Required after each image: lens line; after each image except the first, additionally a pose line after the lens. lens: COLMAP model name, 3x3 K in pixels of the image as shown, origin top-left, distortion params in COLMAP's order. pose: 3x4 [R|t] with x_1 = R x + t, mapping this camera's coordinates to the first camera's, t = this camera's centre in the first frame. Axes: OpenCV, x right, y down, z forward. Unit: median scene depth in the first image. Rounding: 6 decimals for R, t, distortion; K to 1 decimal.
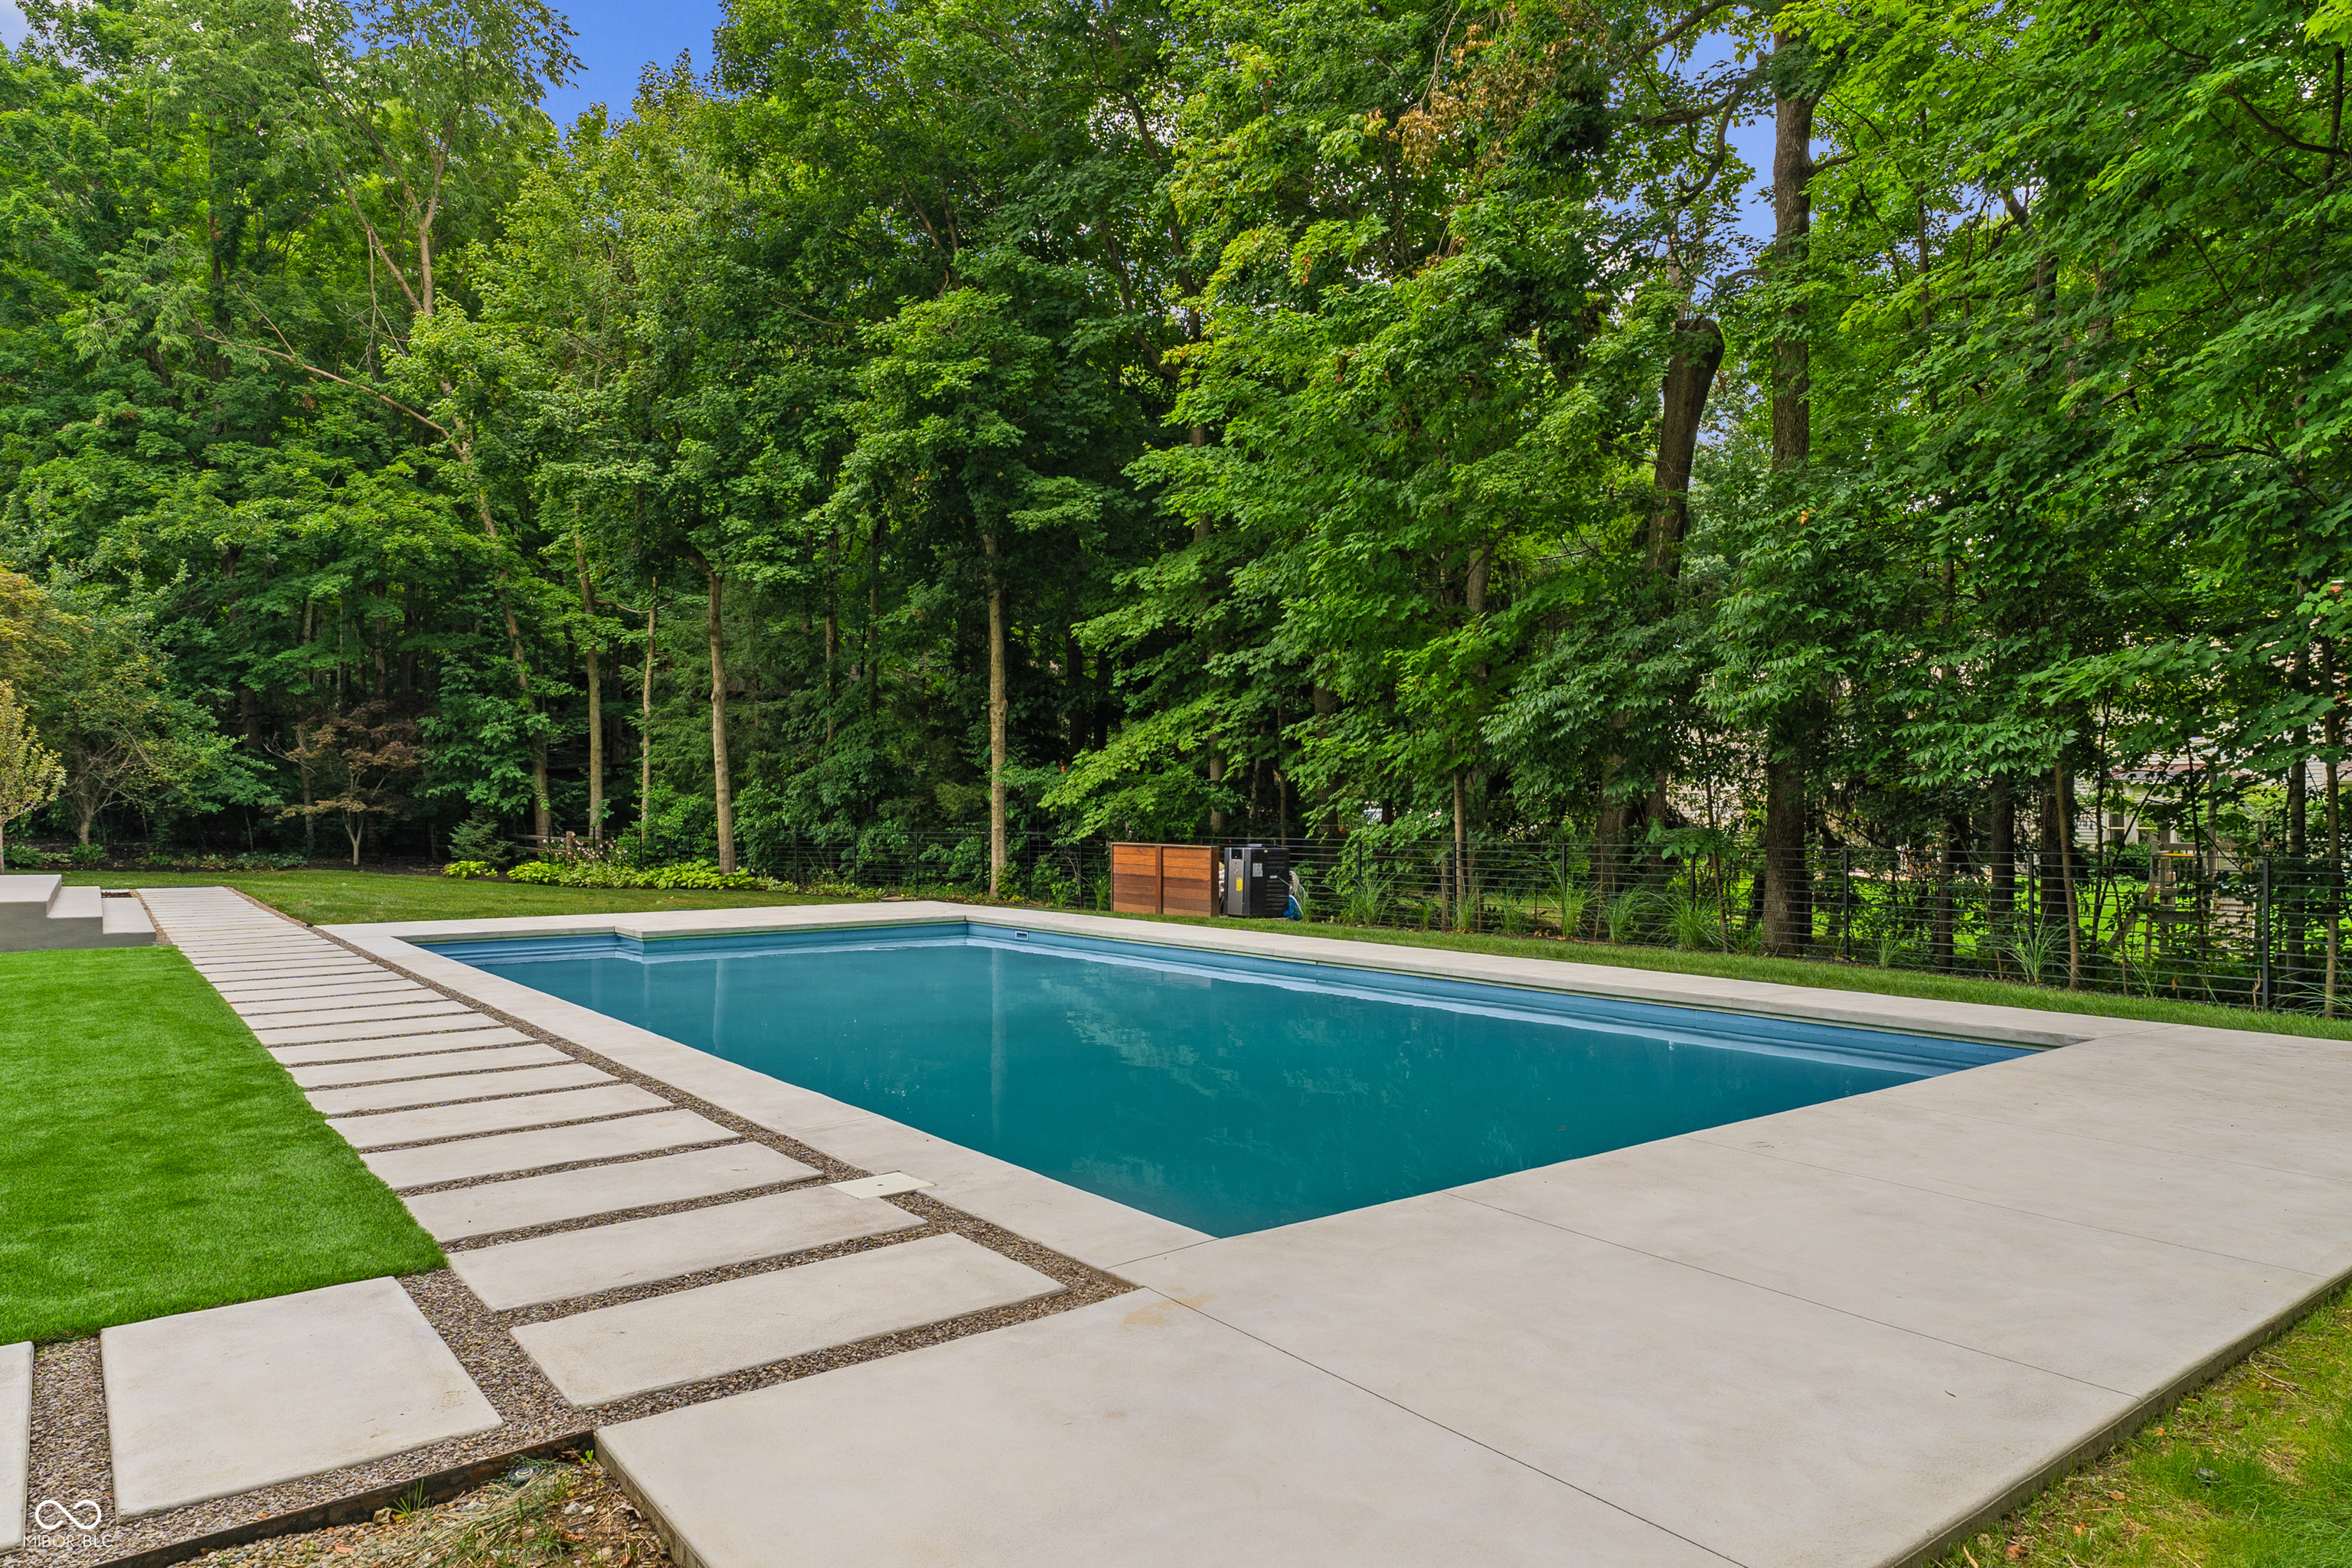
lens RADIAL K [[1481.2, 0, 1183.7], [0, 1481.2, 822.9], [0, 0, 1]] dist [0.000113, 0.004161]
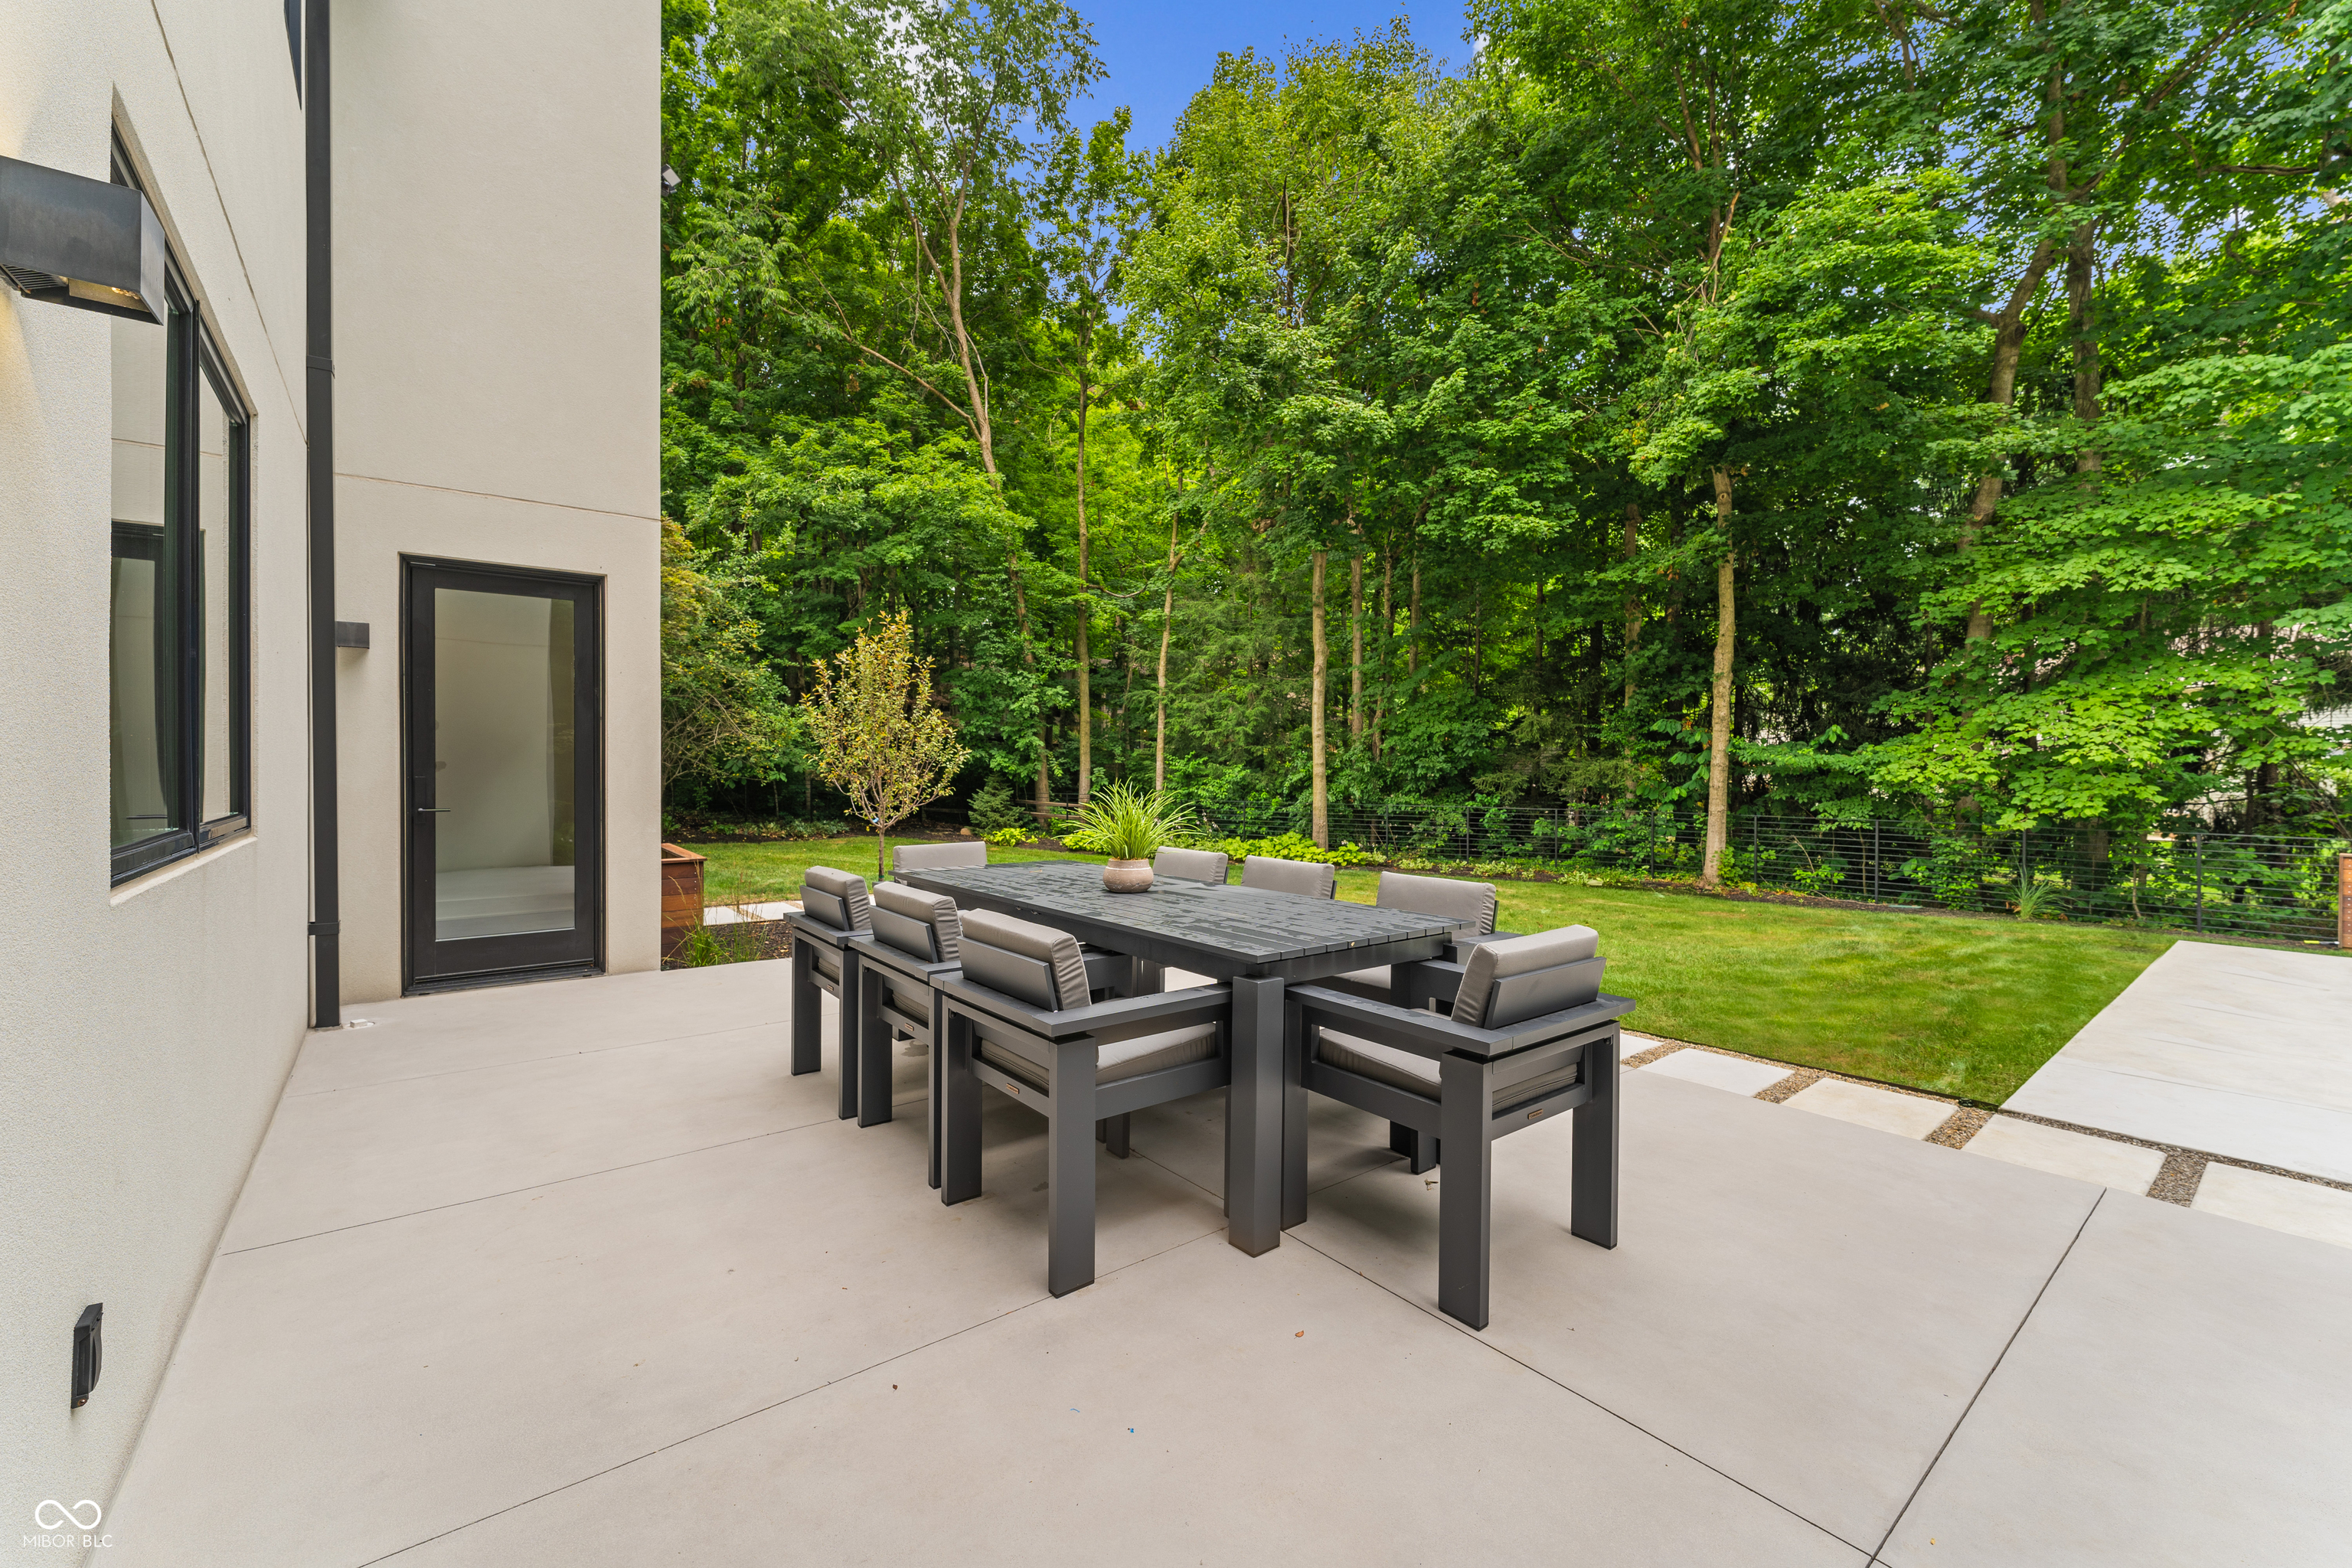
lens RADIAL K [[957.1, 0, 1167.5], [0, 957.1, 766.8], [0, 0, 1]] dist [0.013727, 0.000210]
pose [[0.999577, 0.004024, 0.028810, -0.417259], [-0.003888, 0.999981, -0.004777, -0.015478], [-0.028829, 0.004663, 0.999573, 0.347177]]
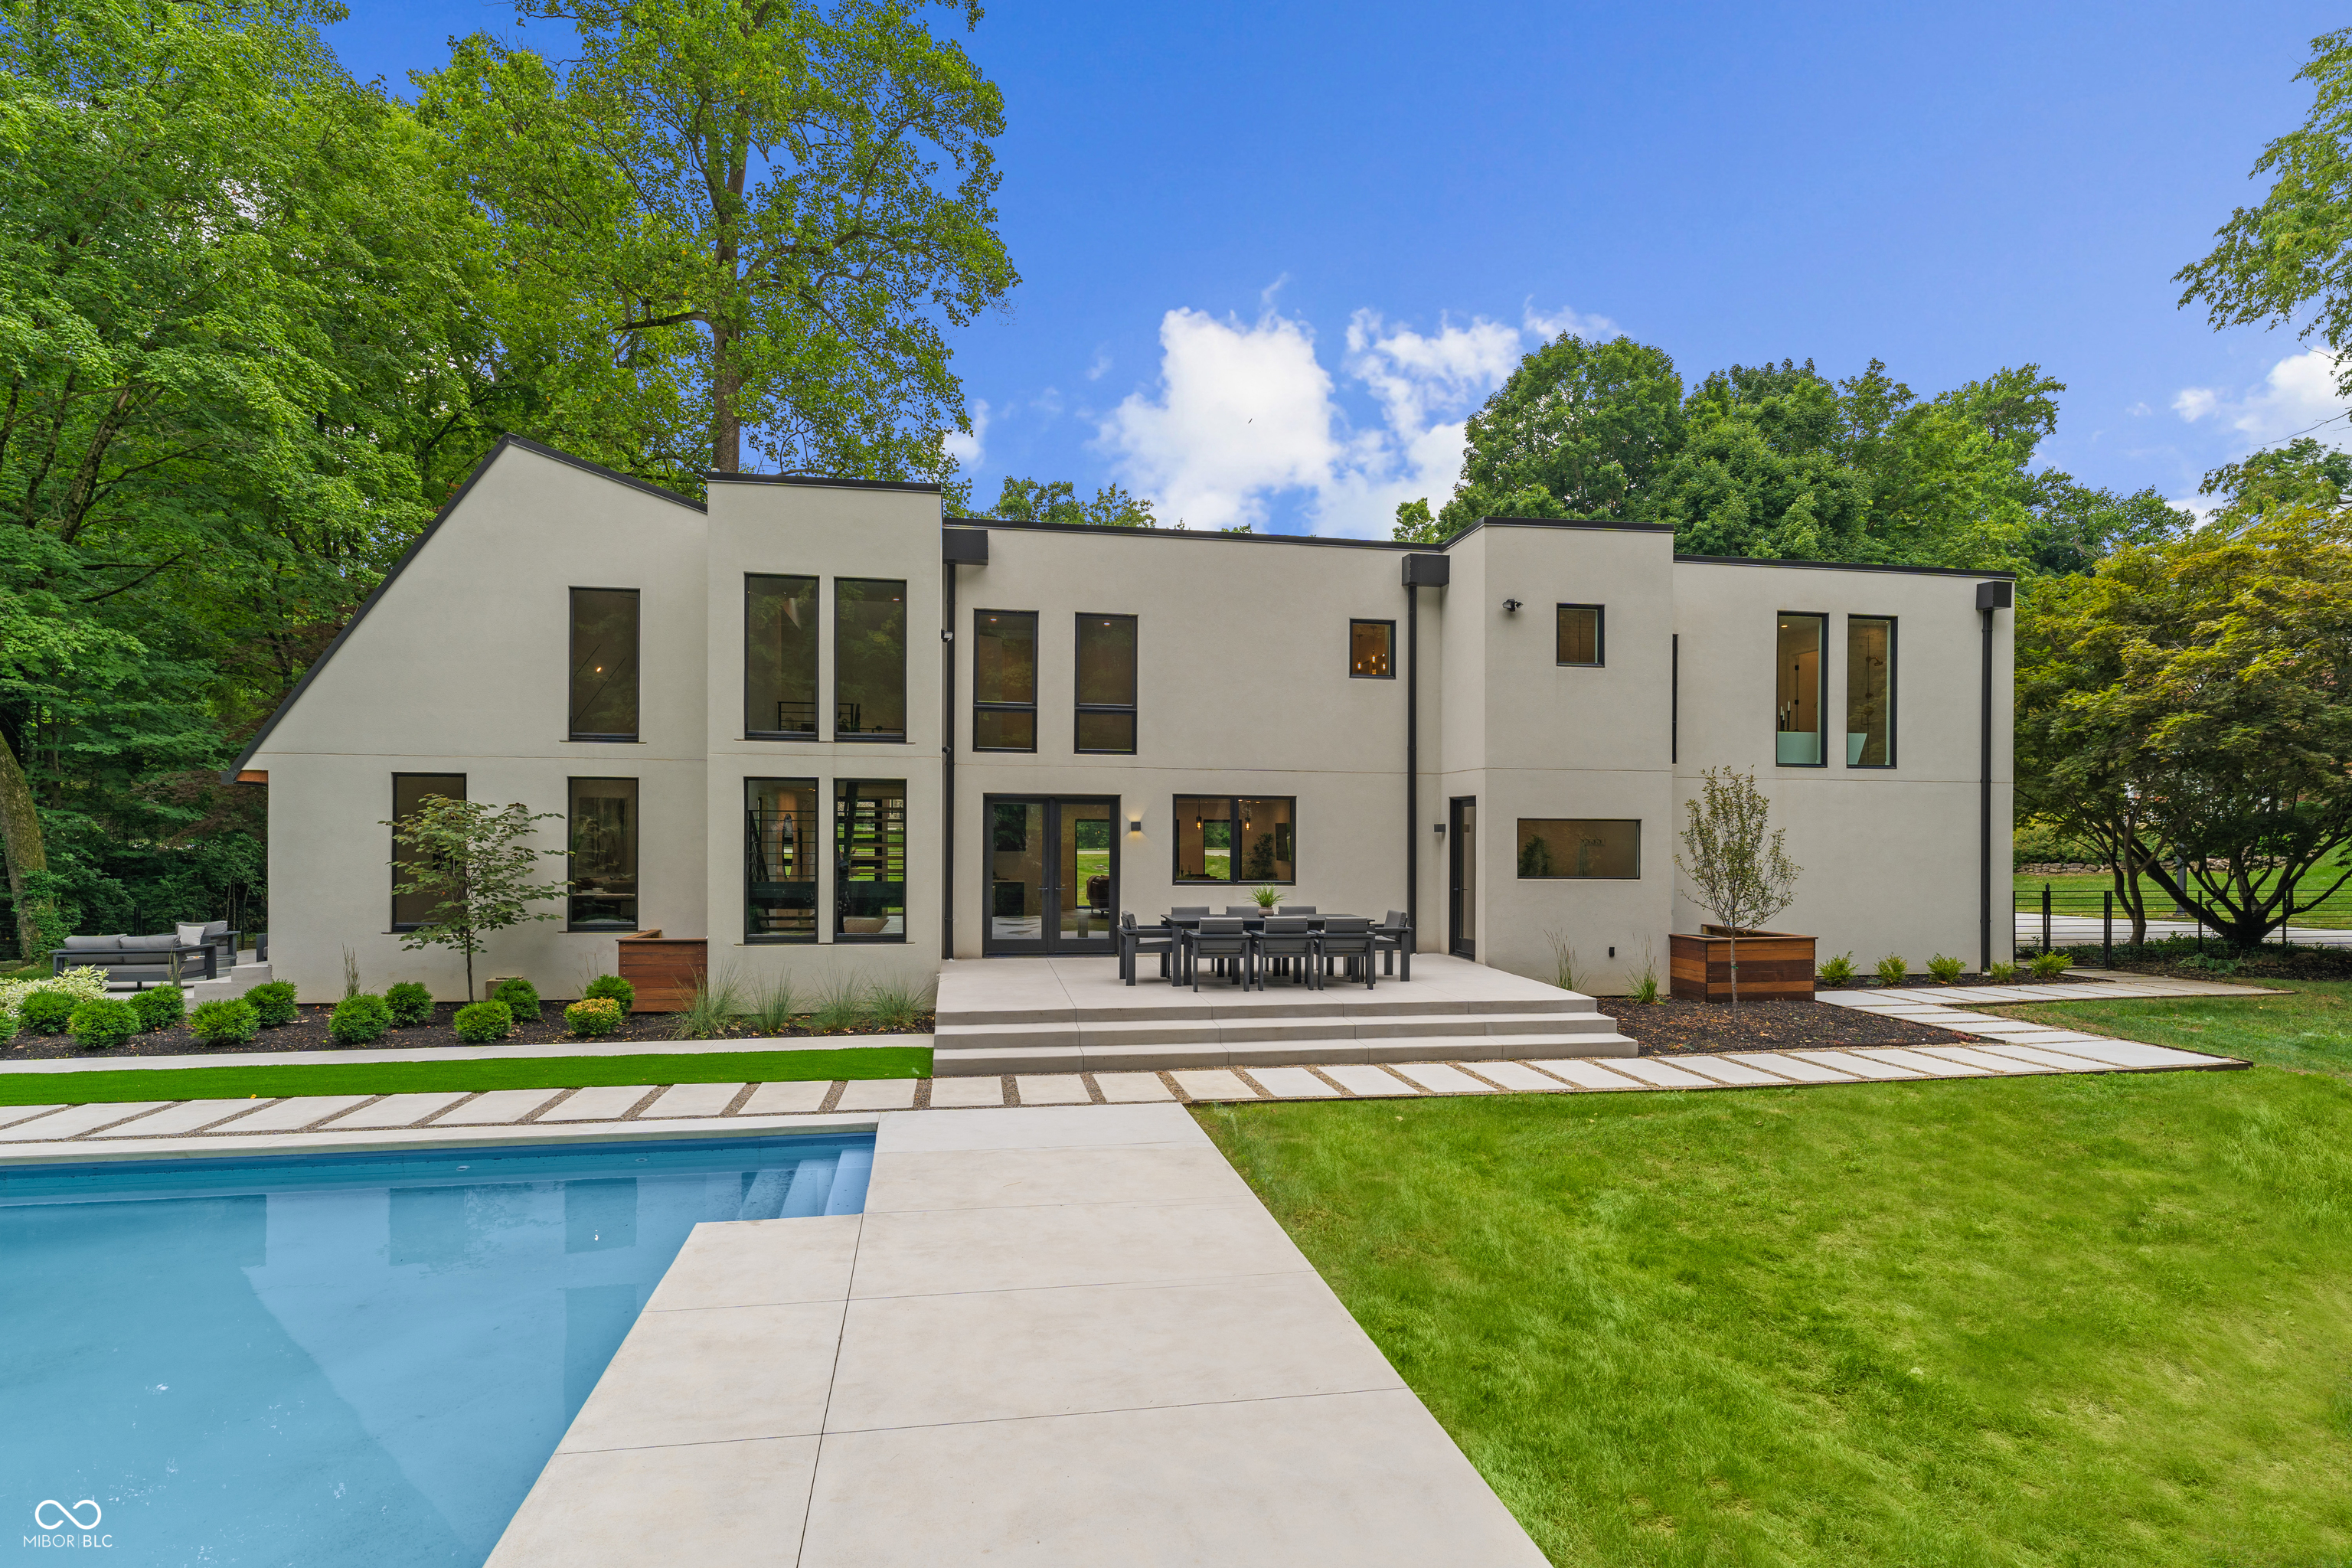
lens RADIAL K [[1177.1, 0, 1172.5], [0, 1177.1, 836.5], [0, 0, 1]] dist [-0.002945, 0.002194]
pose [[-0.448796, 0.000646, -0.893634, -0.023524], [-0.010491, 0.999927, 0.005991, -0.034755], [0.893573, 0.012064, -0.448756, 0.626921]]
